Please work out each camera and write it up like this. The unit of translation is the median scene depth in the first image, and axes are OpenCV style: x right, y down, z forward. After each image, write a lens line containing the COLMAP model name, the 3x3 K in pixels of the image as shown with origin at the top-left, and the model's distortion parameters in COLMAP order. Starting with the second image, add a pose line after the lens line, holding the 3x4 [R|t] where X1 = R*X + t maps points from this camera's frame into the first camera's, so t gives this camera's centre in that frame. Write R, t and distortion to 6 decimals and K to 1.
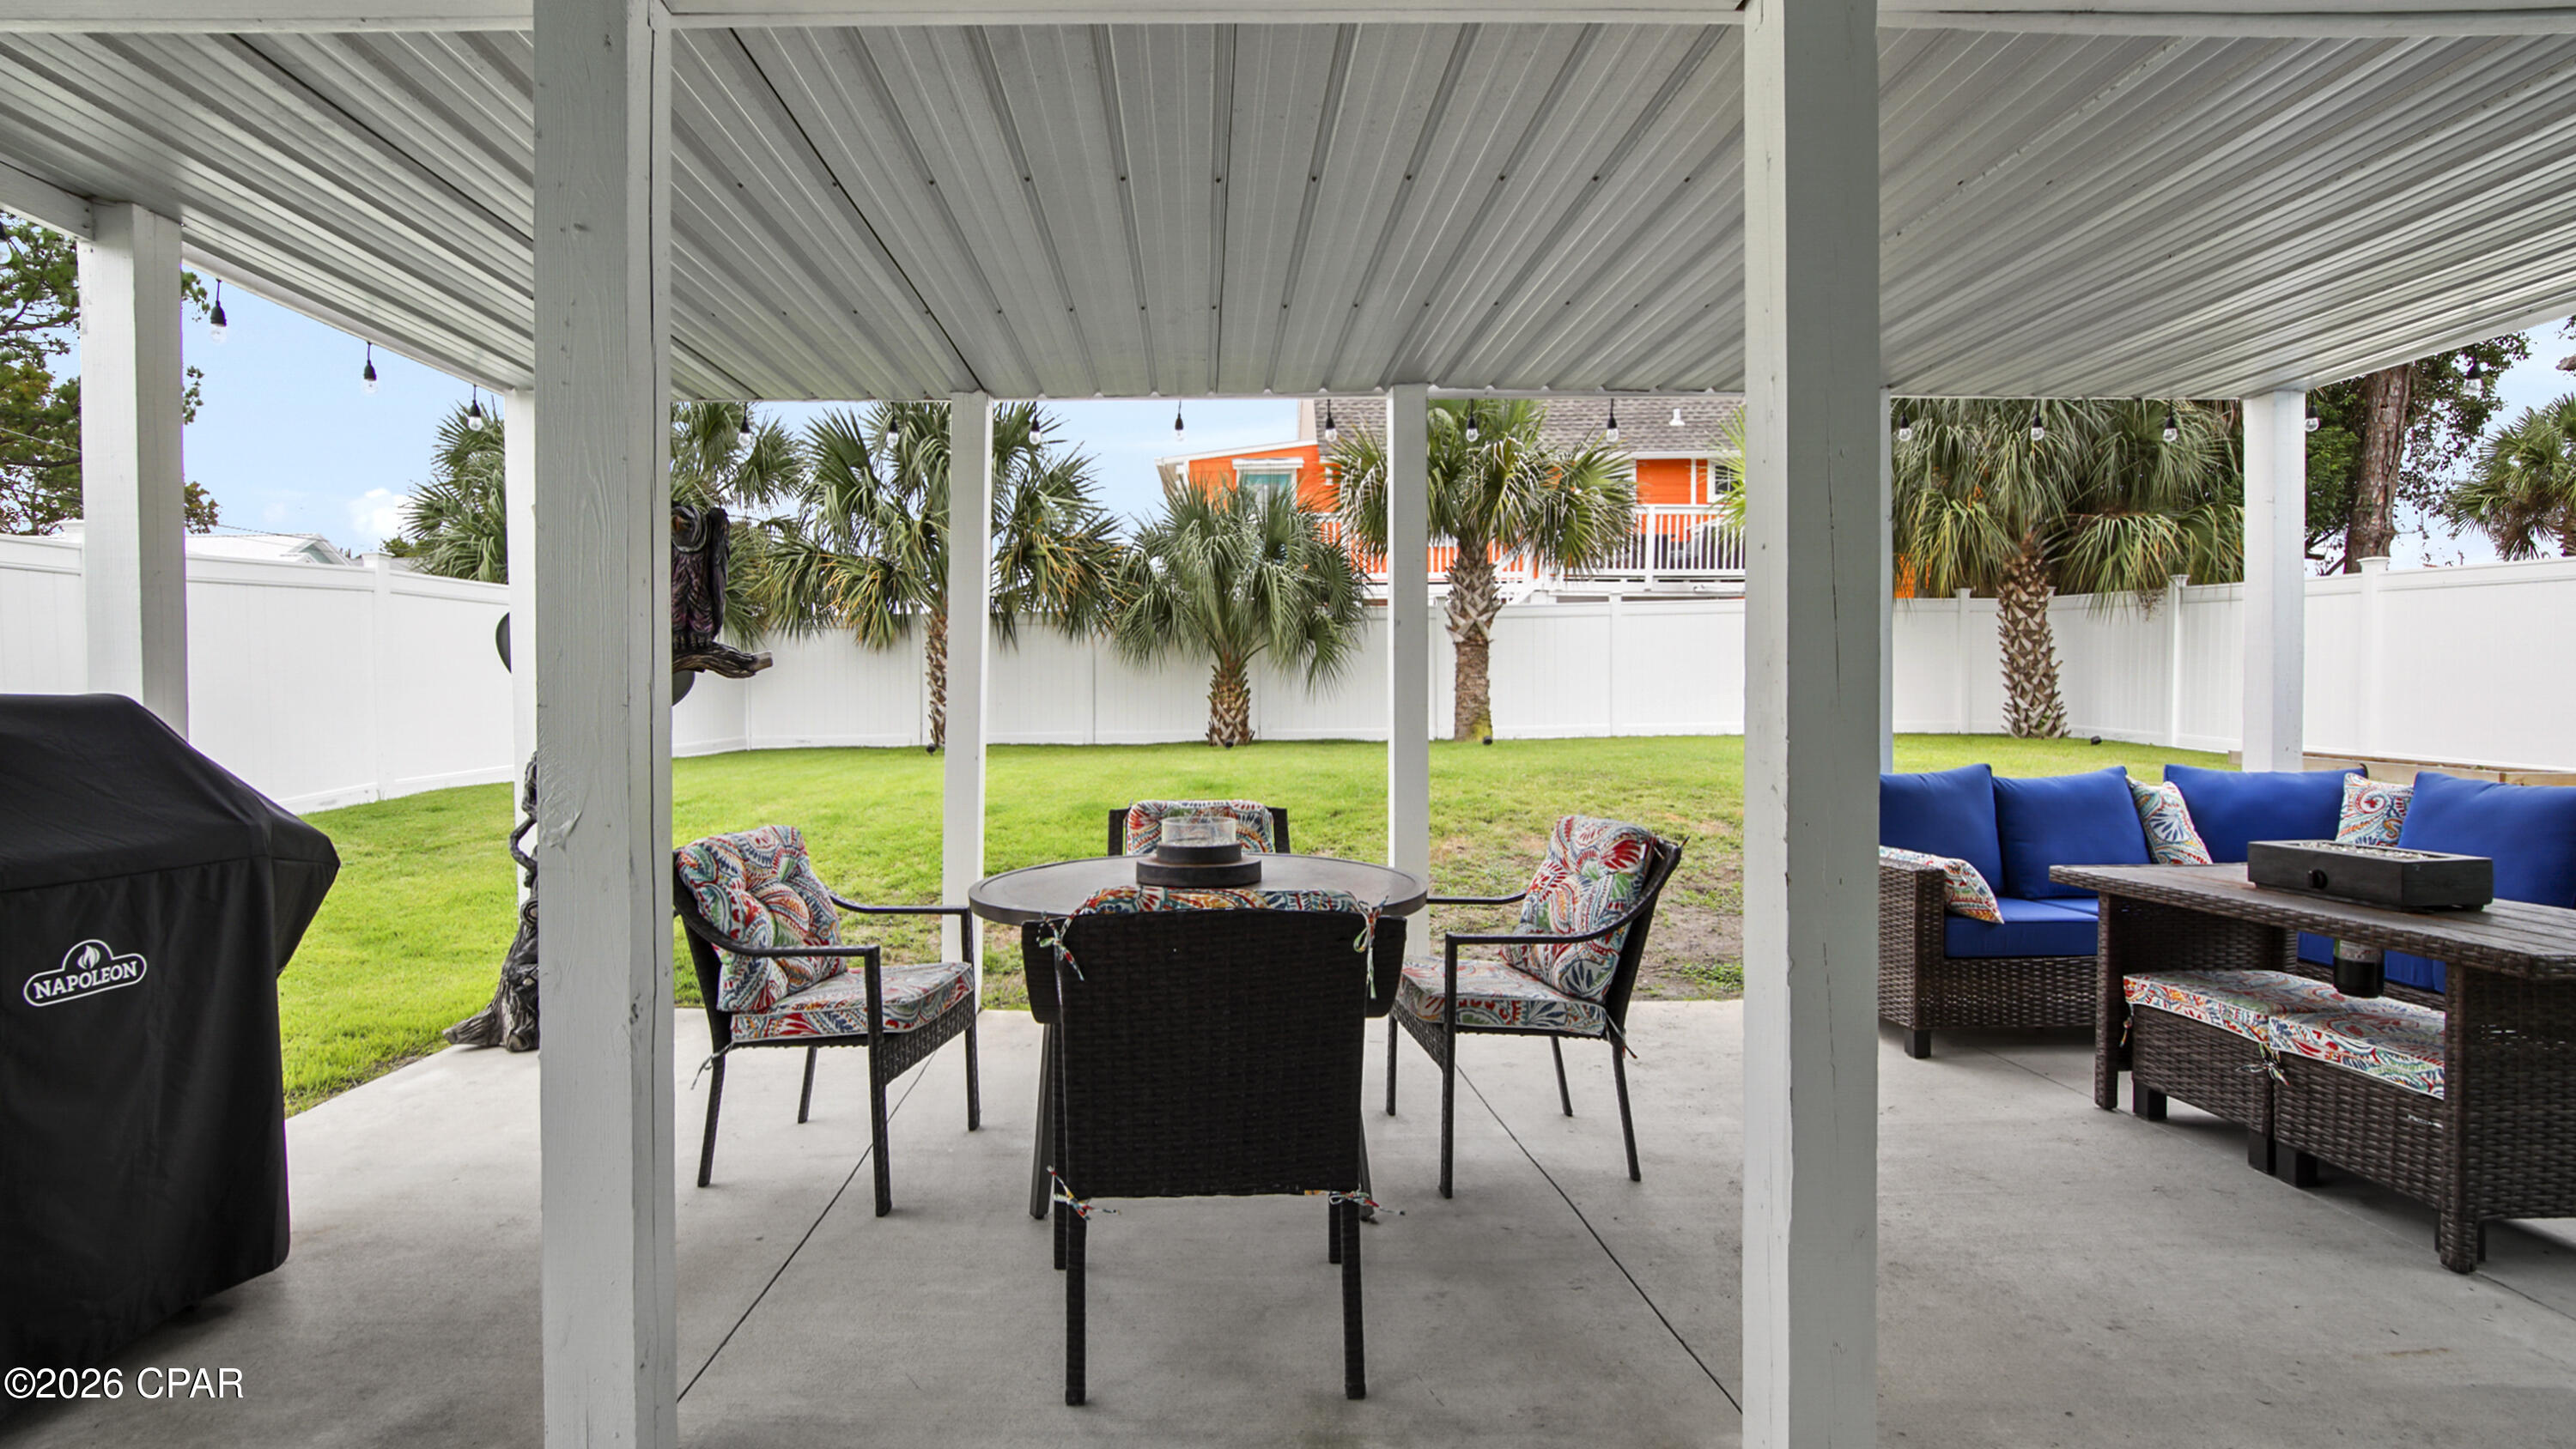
lens RADIAL K [[1185.1, 0, 1268.6], [0, 1185.1, 725.6], [0, 0, 1]] dist [-0.006611, 0.006658]
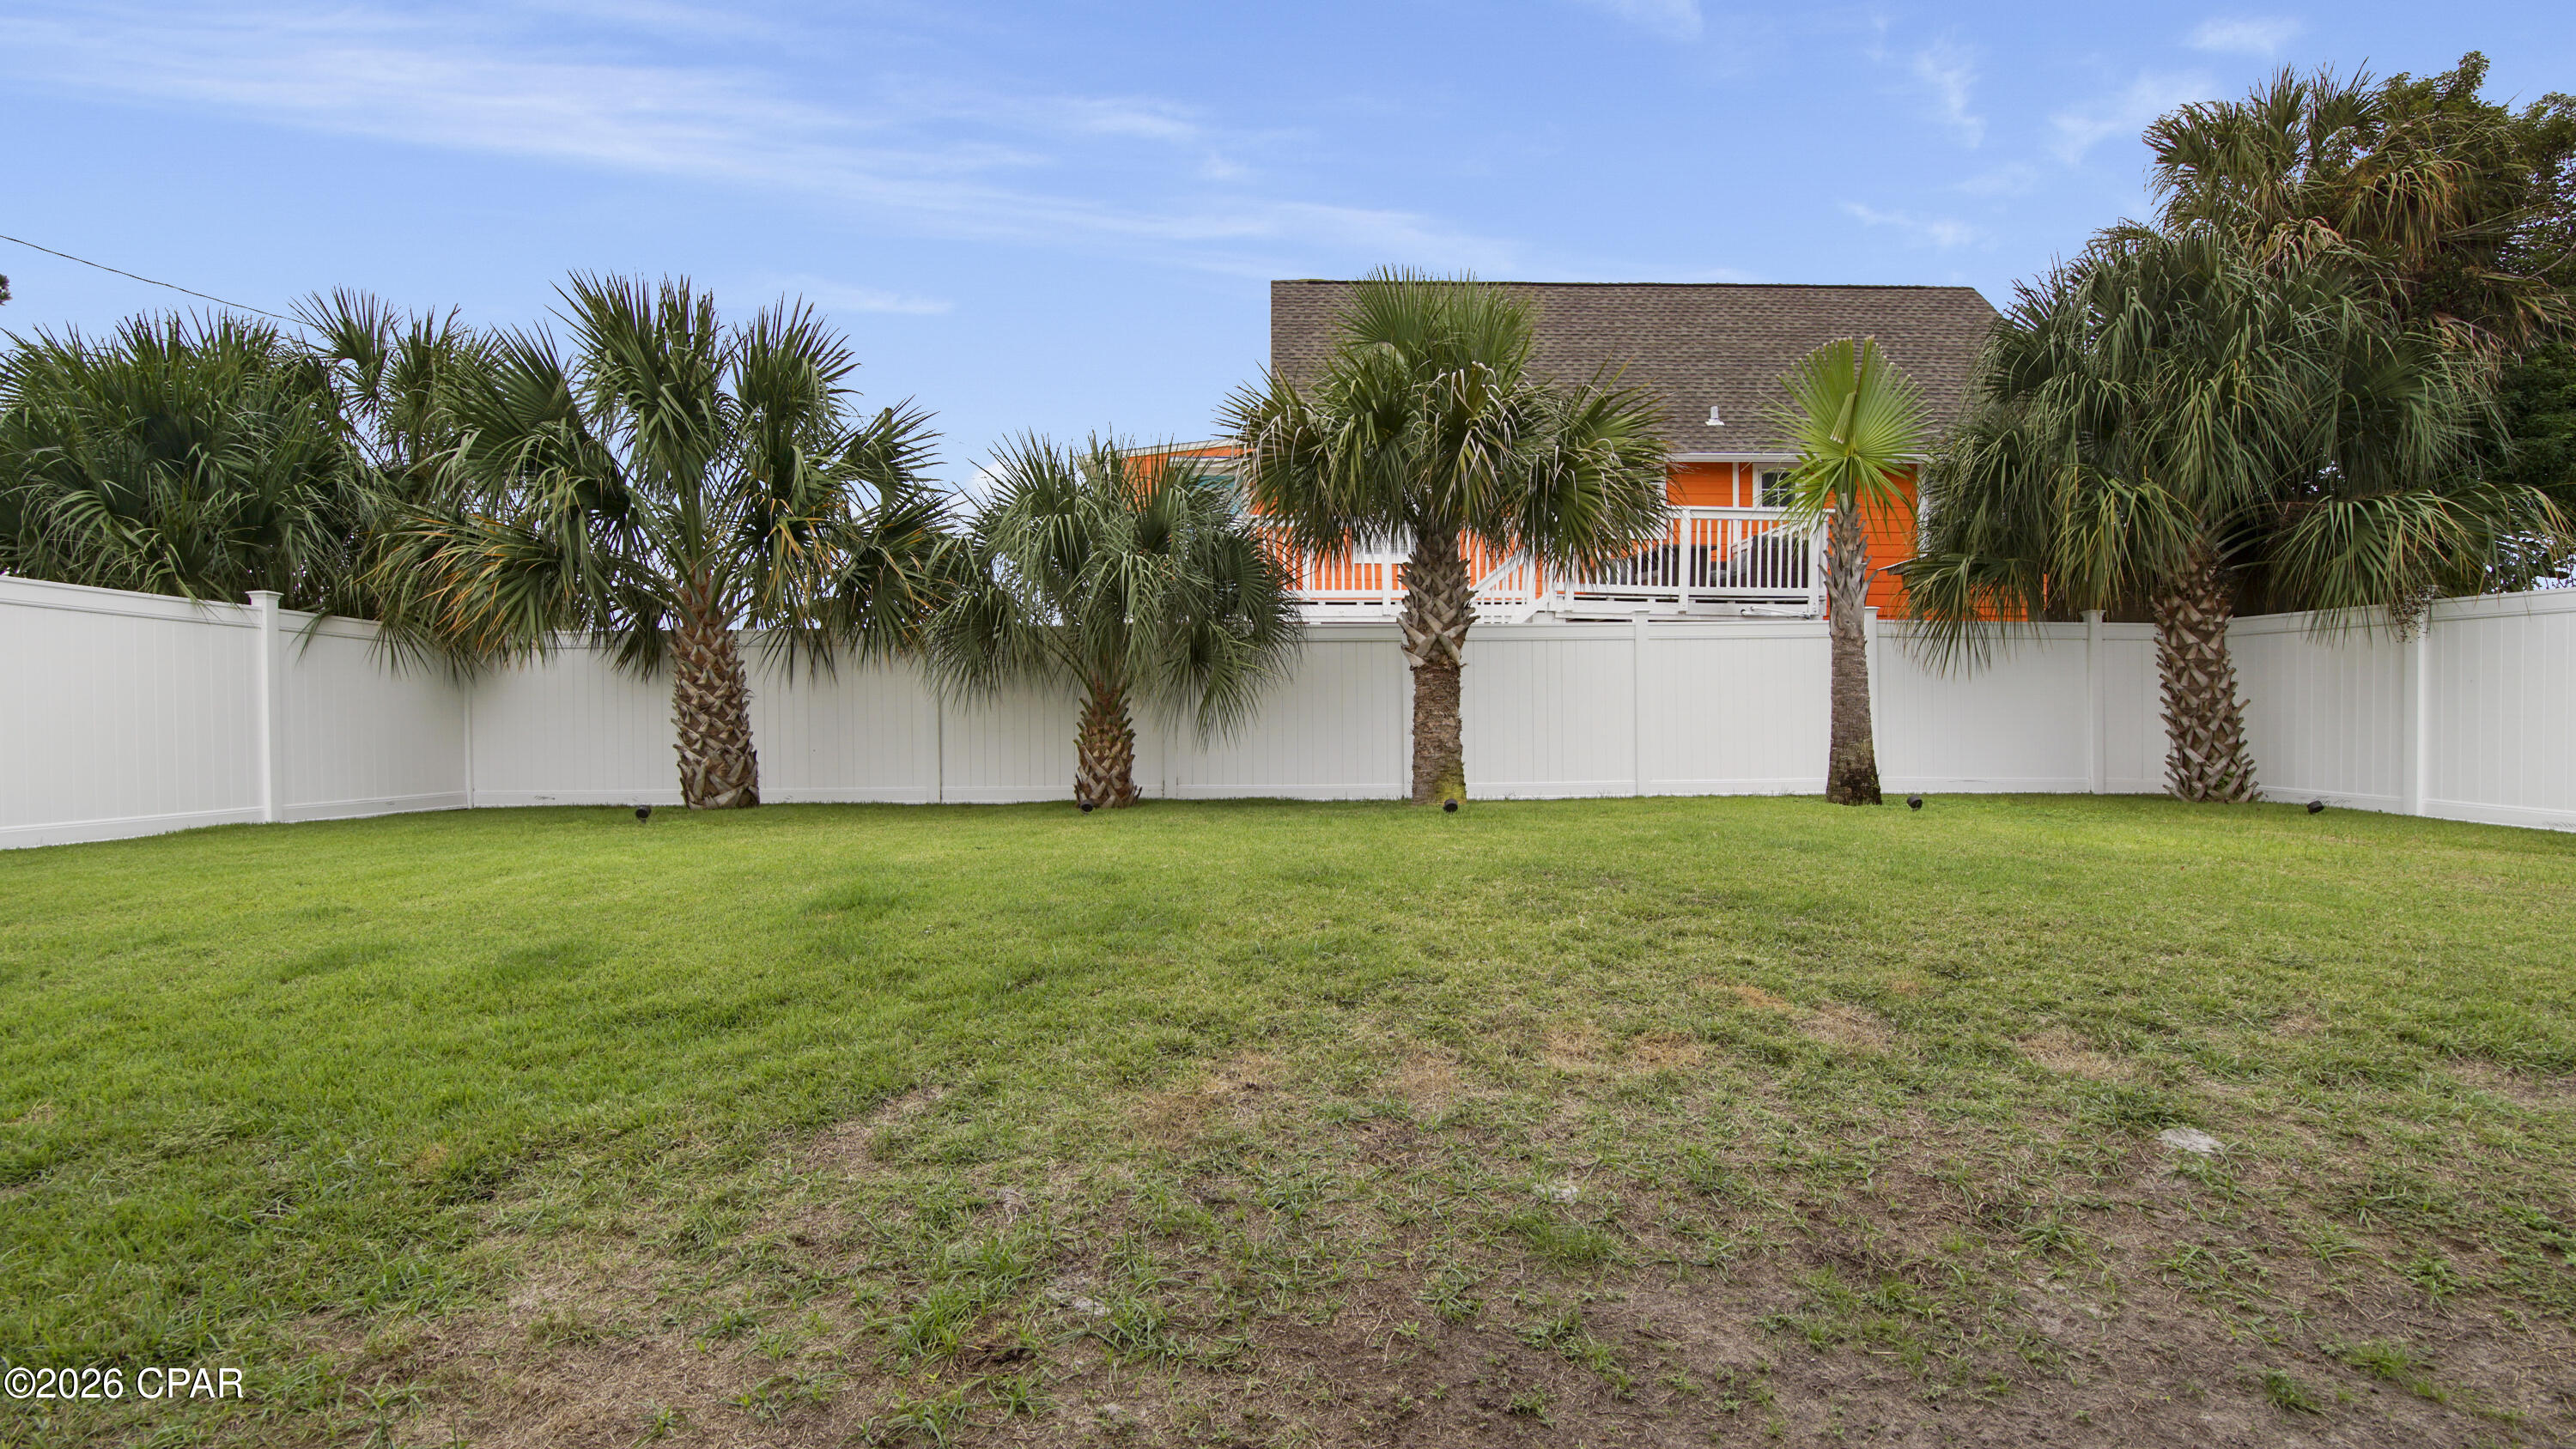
lens RADIAL K [[1111.9, 0, 1241.1], [0, 1111.9, 704.1], [0, 0, 1]] dist [-0.004371, -0.005062]
pose [[0.997660, 0.003382, -0.068291, 0.102575], [-0.007580, 0.998090, -0.061313, -0.005589], [0.067953, 0.061687, 0.995780, 0.328602]]
